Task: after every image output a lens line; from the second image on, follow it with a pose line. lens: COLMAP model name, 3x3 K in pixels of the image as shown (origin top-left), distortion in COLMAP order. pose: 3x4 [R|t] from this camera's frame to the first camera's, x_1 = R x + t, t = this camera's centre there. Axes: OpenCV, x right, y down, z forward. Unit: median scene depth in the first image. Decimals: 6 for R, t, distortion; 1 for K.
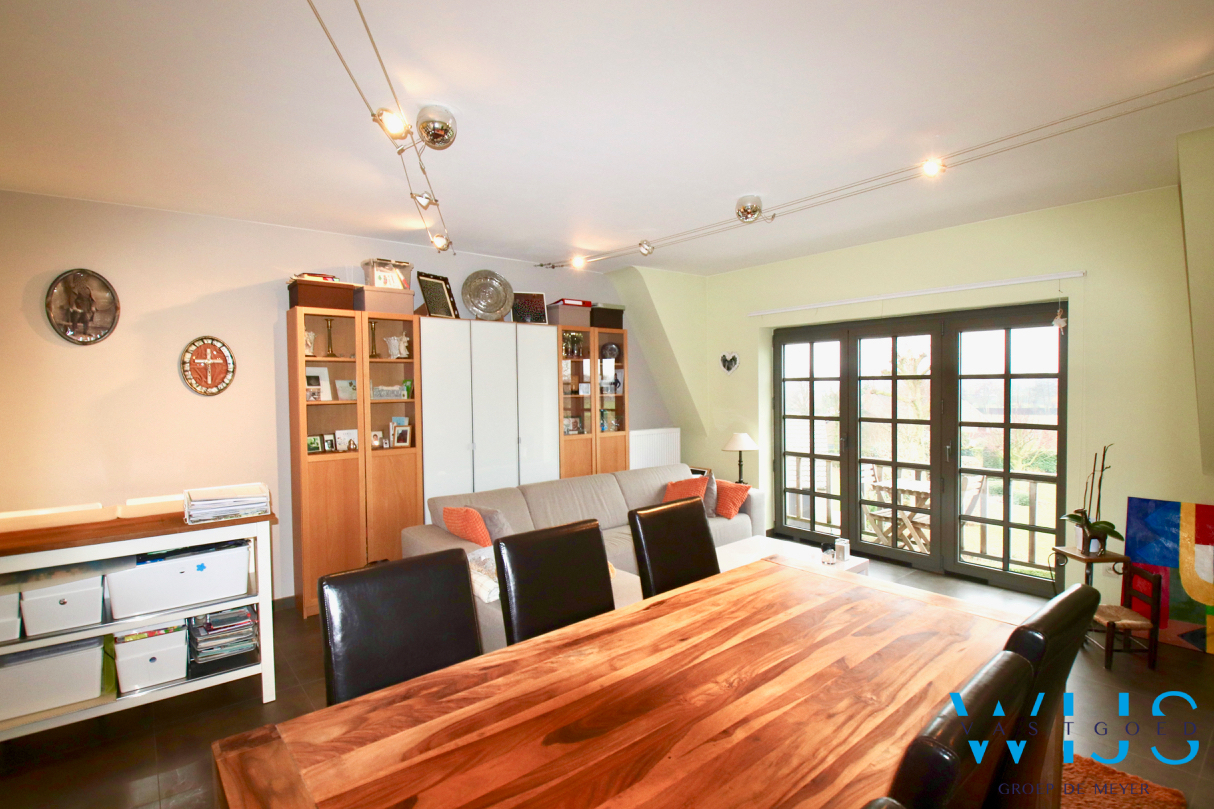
lens RADIAL K [[580.9, 0, 604.4], [0, 580.9, 405.6], [0, 0, 1]] dist [-0.000880, -0.000604]
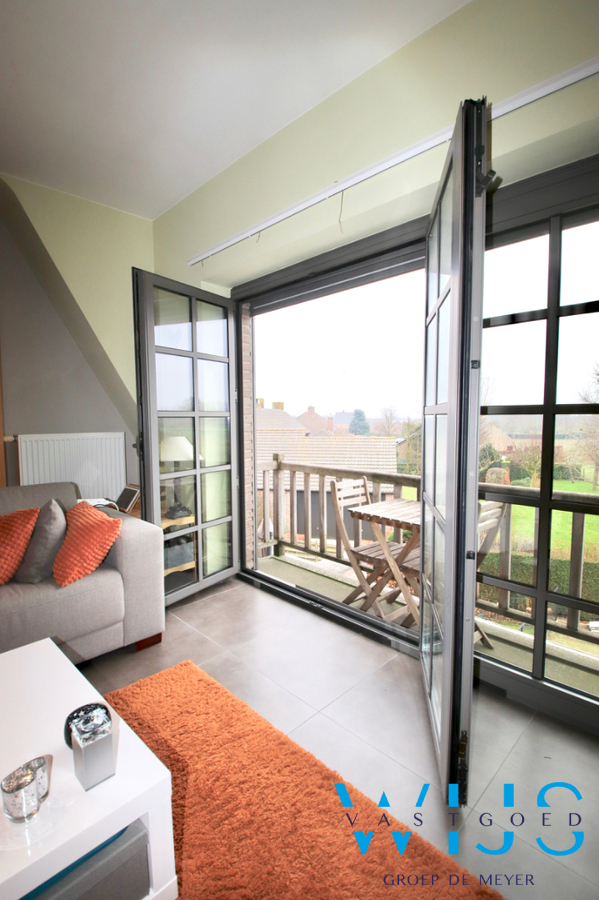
lens RADIAL K [[430.7, 0, 299.8], [0, 430.7, 443.4], [0, 0, 1]] dist [-0.000880, -0.000604]
pose [[0.996372, -0.000348, 0.085103, 0.392311], [-0.003549, 0.998952, 0.045631, 0.040368], [-0.085030, -0.045768, 0.995327, 0.567106]]
